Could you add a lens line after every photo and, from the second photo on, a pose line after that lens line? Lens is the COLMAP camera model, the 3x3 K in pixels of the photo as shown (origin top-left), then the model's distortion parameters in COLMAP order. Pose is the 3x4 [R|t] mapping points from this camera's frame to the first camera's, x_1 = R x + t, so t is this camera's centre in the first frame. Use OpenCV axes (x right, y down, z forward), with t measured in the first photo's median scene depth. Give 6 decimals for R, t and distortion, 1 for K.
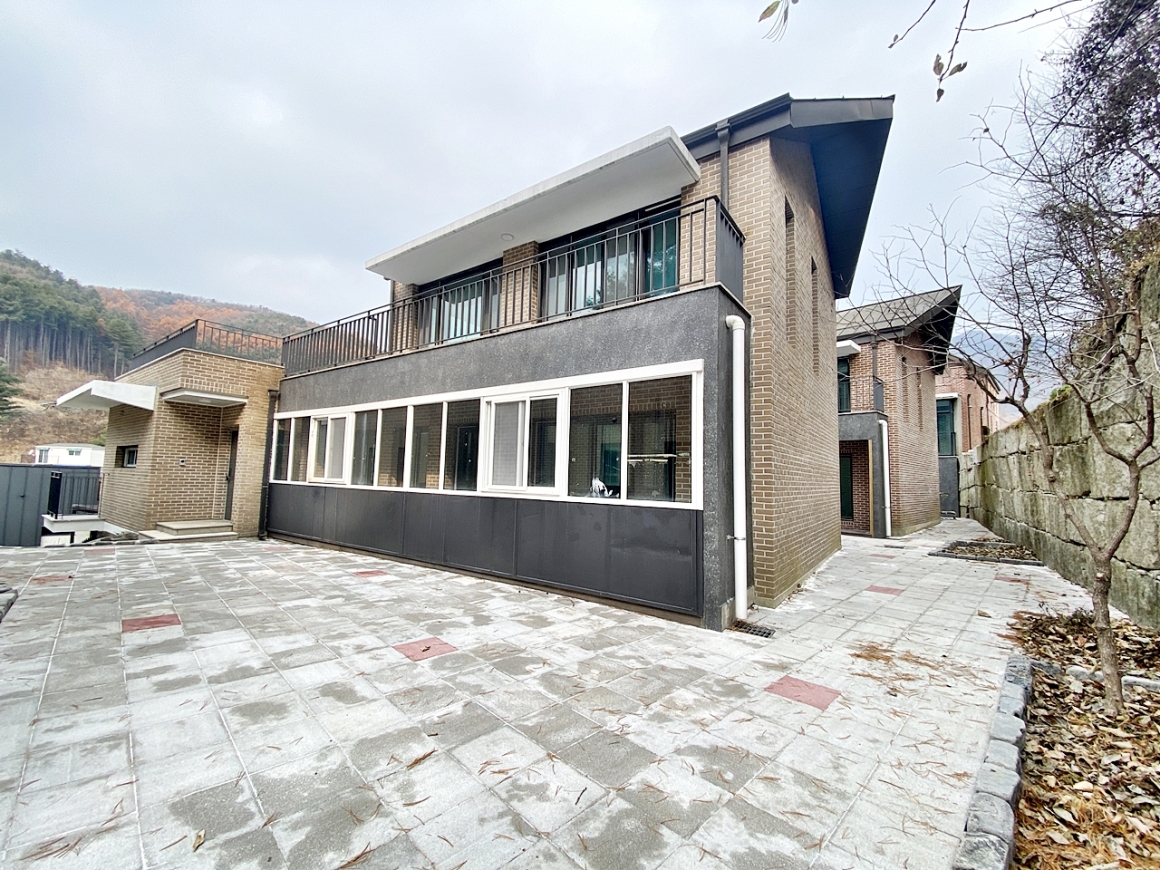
lens RADIAL K [[468.0, 0, 579.5], [0, 468.0, 435.6], [0, 0, 1]] dist [0.009714, -0.014935]
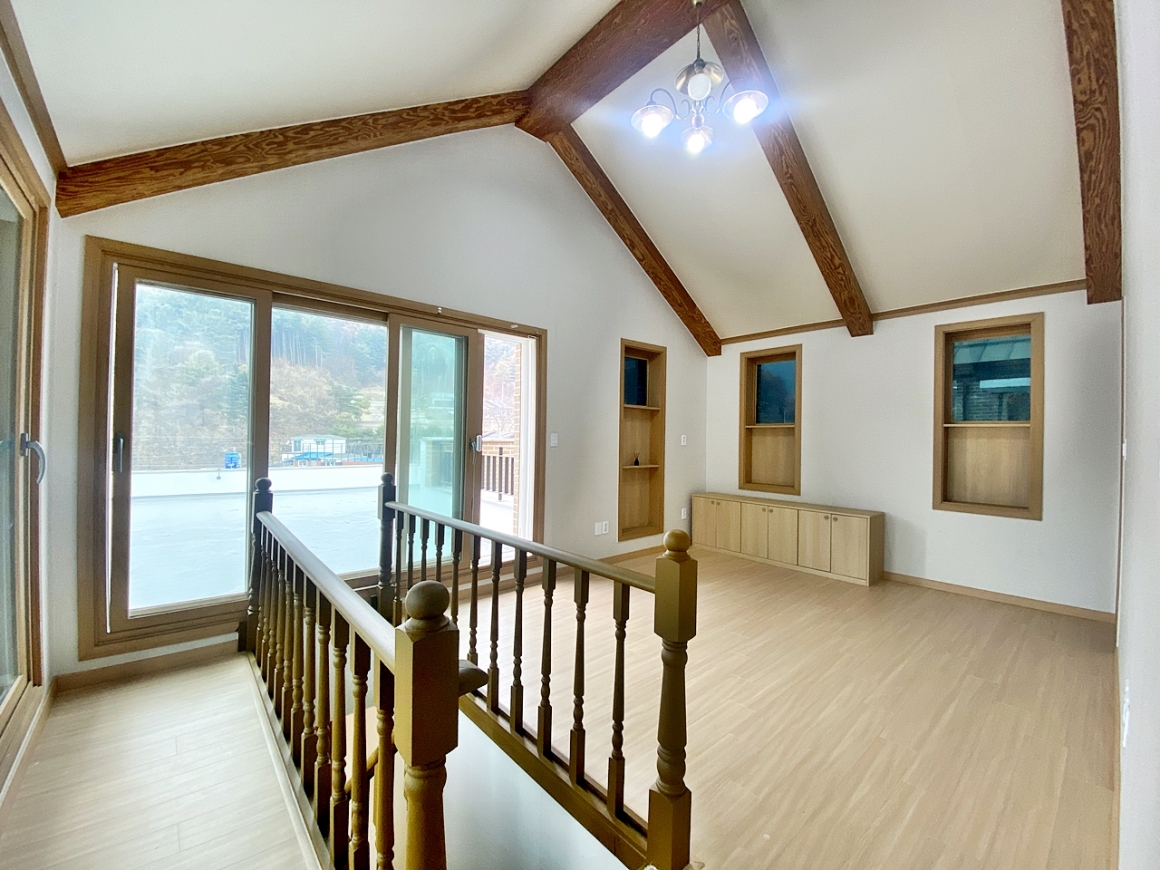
lens RADIAL K [[468.0, 0, 584.9], [0, 468.0, 433.1], [0, 0, 1]] dist [0.009714, -0.014935]
pose [[0.972408, -0.015434, -0.232778, -0.439260], [0.033387, 0.996745, 0.073383, -0.164910], [0.230887, -0.079130, 0.969757, -0.047539]]
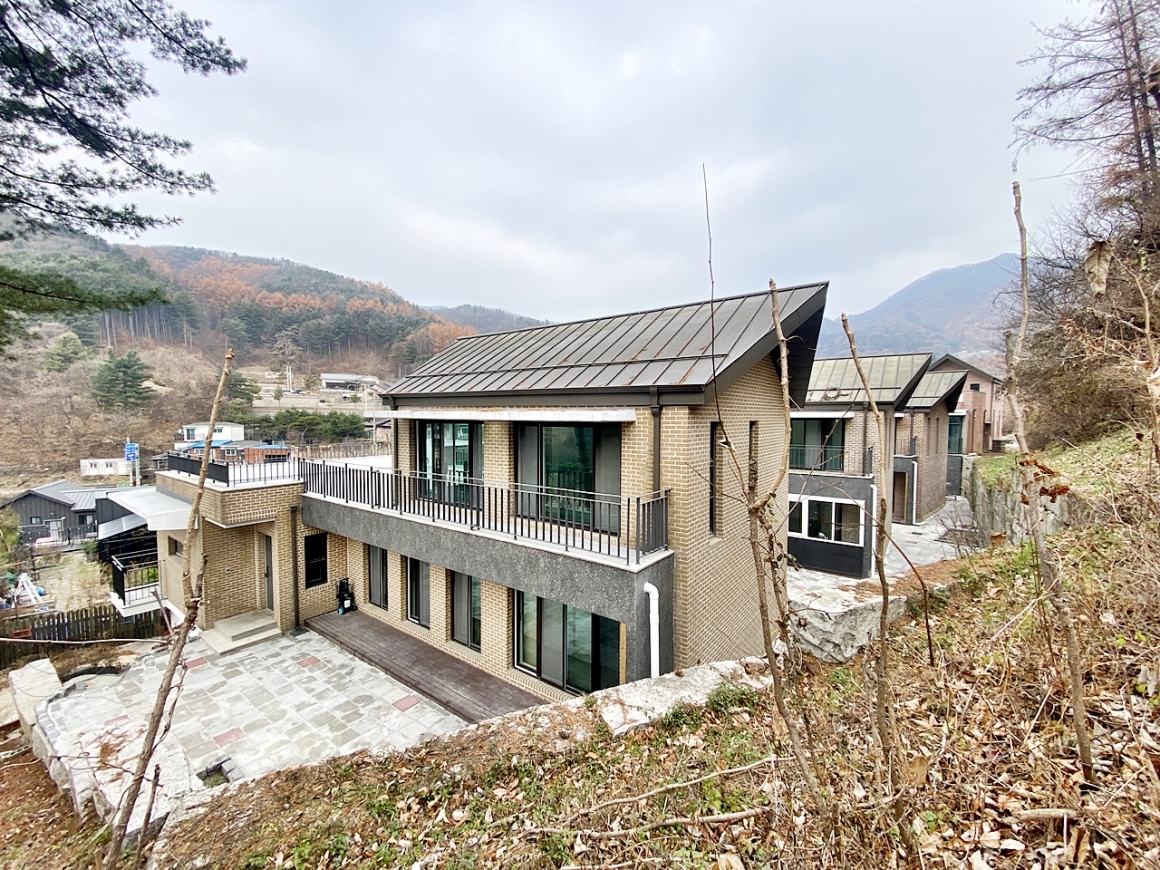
lens RADIAL K [[468.0, 0, 580.5], [0, 468.0, 434.2], [0, 0, 1]] dist [0.009714, -0.014935]
pose [[0.999238, -0.024634, -0.030272, -0.372728], [0.028380, 0.991066, 0.130317, -0.258630], [0.026791, -0.131077, 0.991010, -0.518485]]
